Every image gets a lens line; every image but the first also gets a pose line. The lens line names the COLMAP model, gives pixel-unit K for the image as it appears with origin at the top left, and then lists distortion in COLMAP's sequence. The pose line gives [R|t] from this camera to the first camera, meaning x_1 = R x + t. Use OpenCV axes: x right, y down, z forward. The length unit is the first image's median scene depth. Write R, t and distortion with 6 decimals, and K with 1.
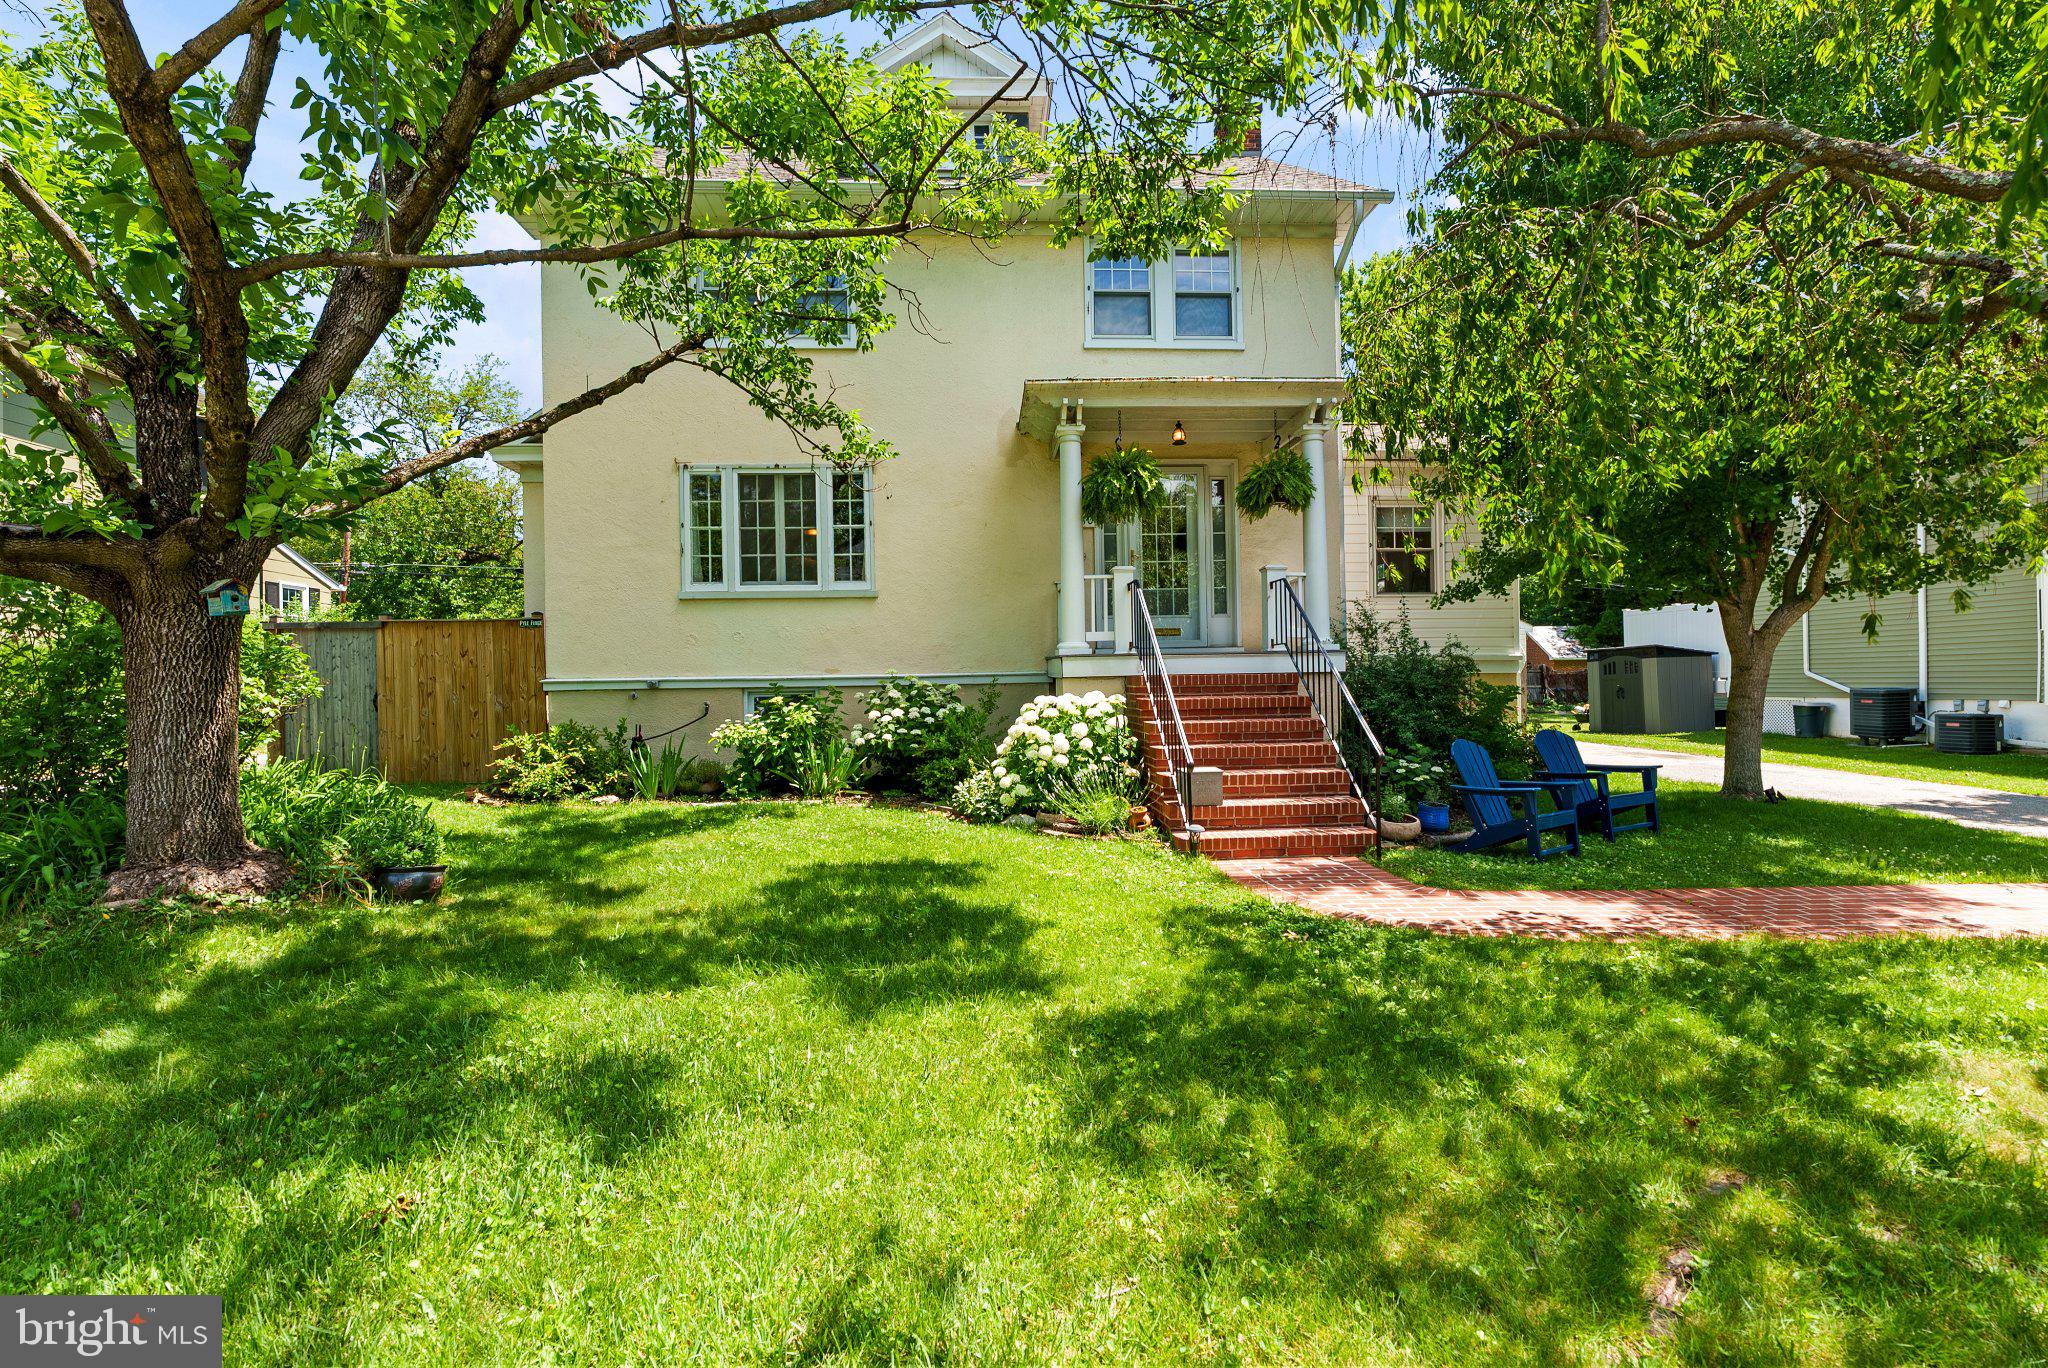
lens RADIAL K [[952.2, 0, 1026.8], [0, 952.2, 689.3], [0, 0, 1]] dist [-0.000993, -0.000103]
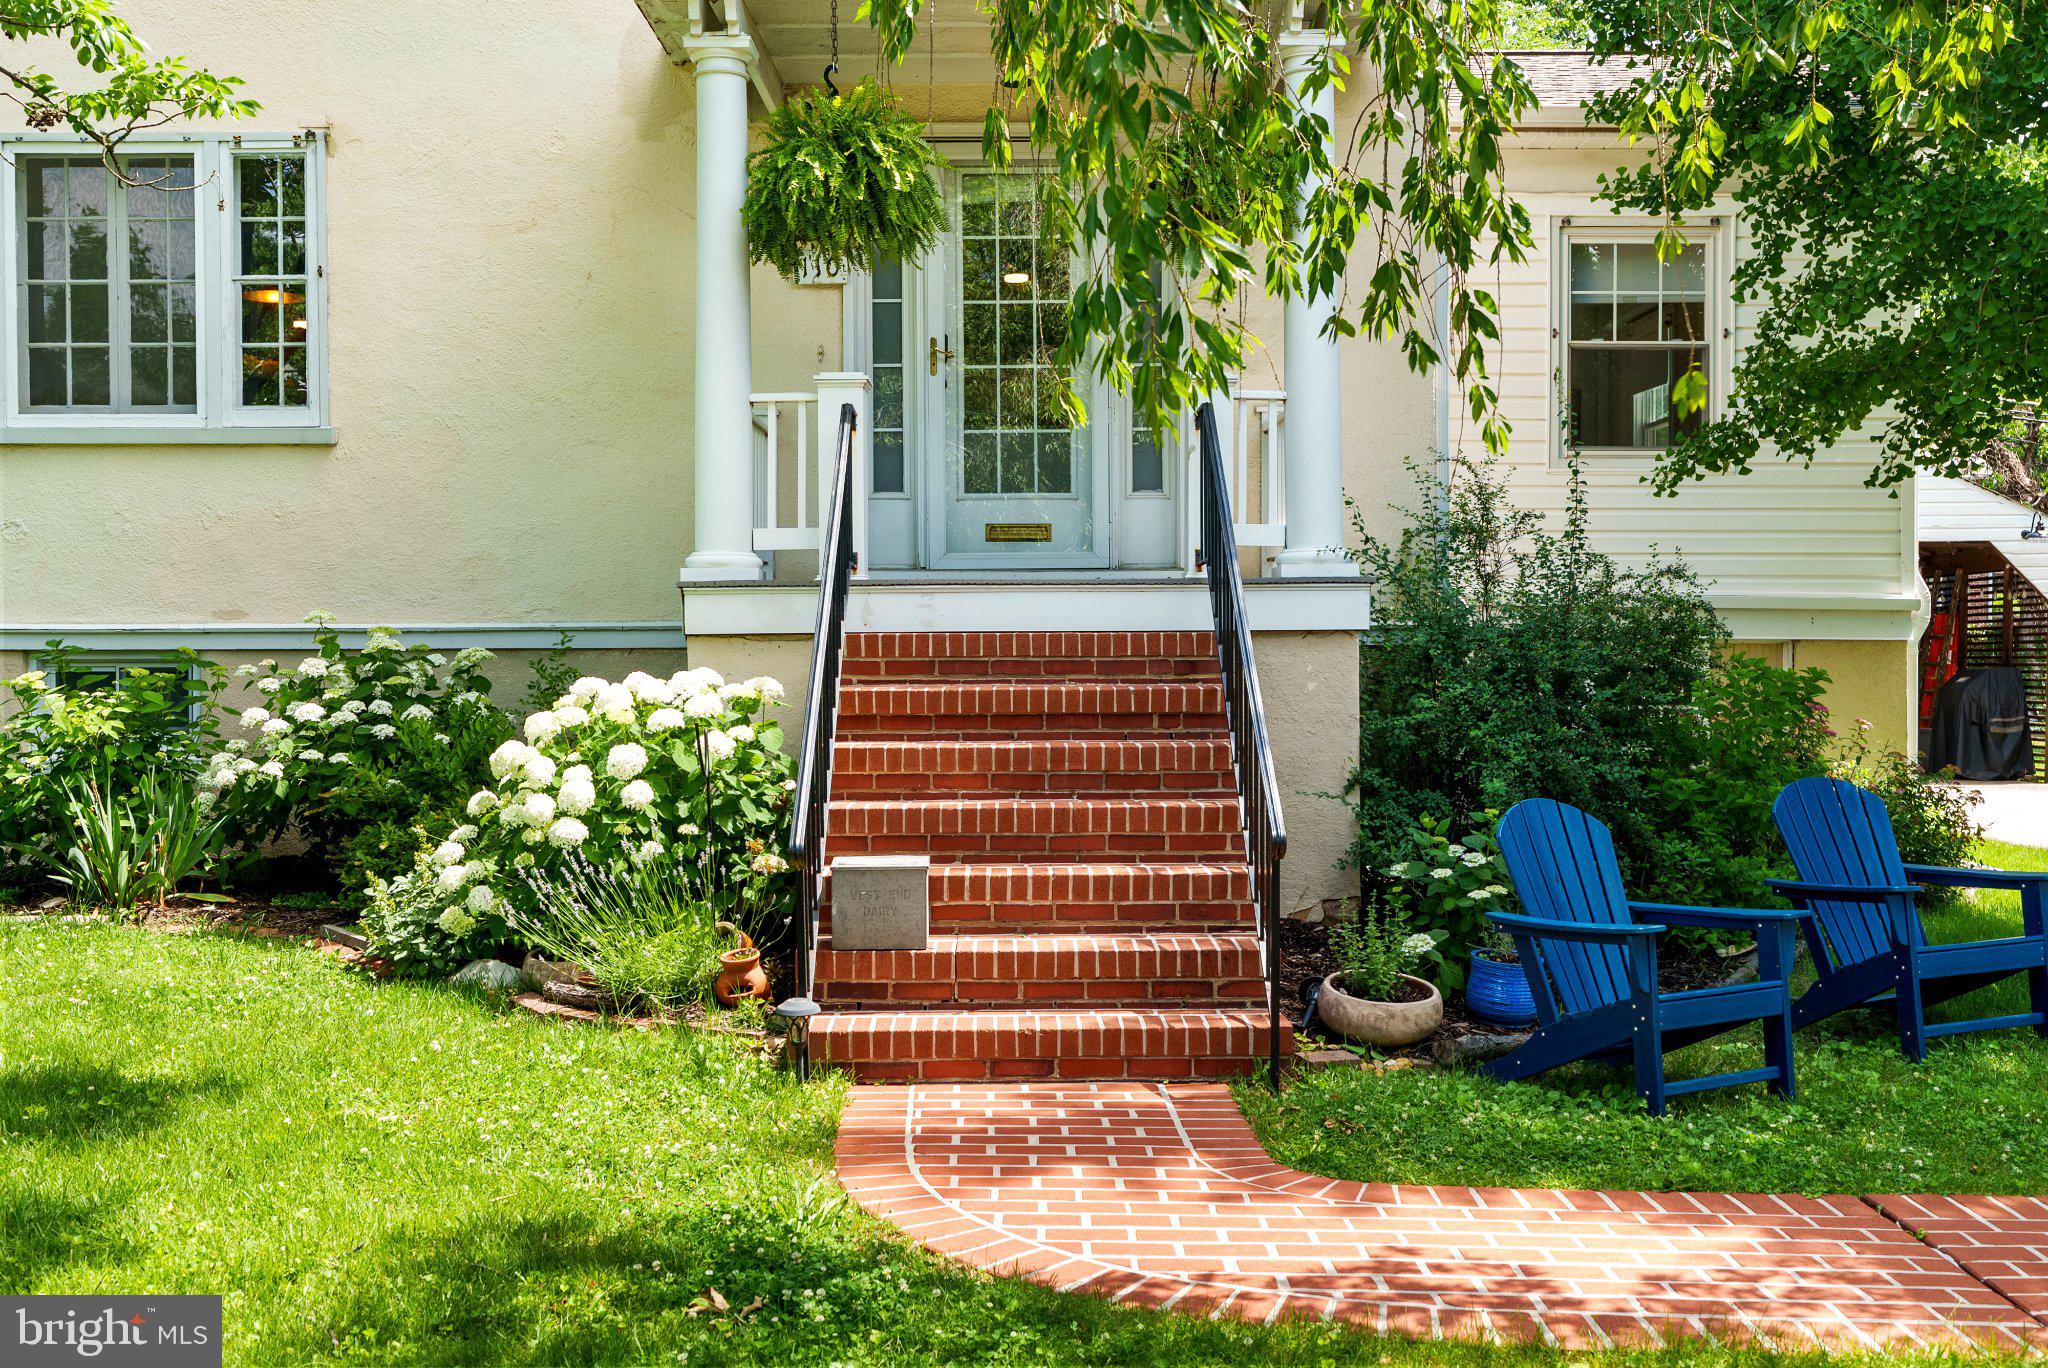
lens RADIAL K [[2096.8, 0, 1022.6], [0, 2096.8, 682.3], [0, 0, 1]] dist [0.003614, 0.000000]
pose [[0.998478, 0.014992, -0.053080, 0.240875], [-0.014665, 0.999871, 0.006544, 0.000221], [0.053171, -0.005755, 0.998569, 0.082728]]
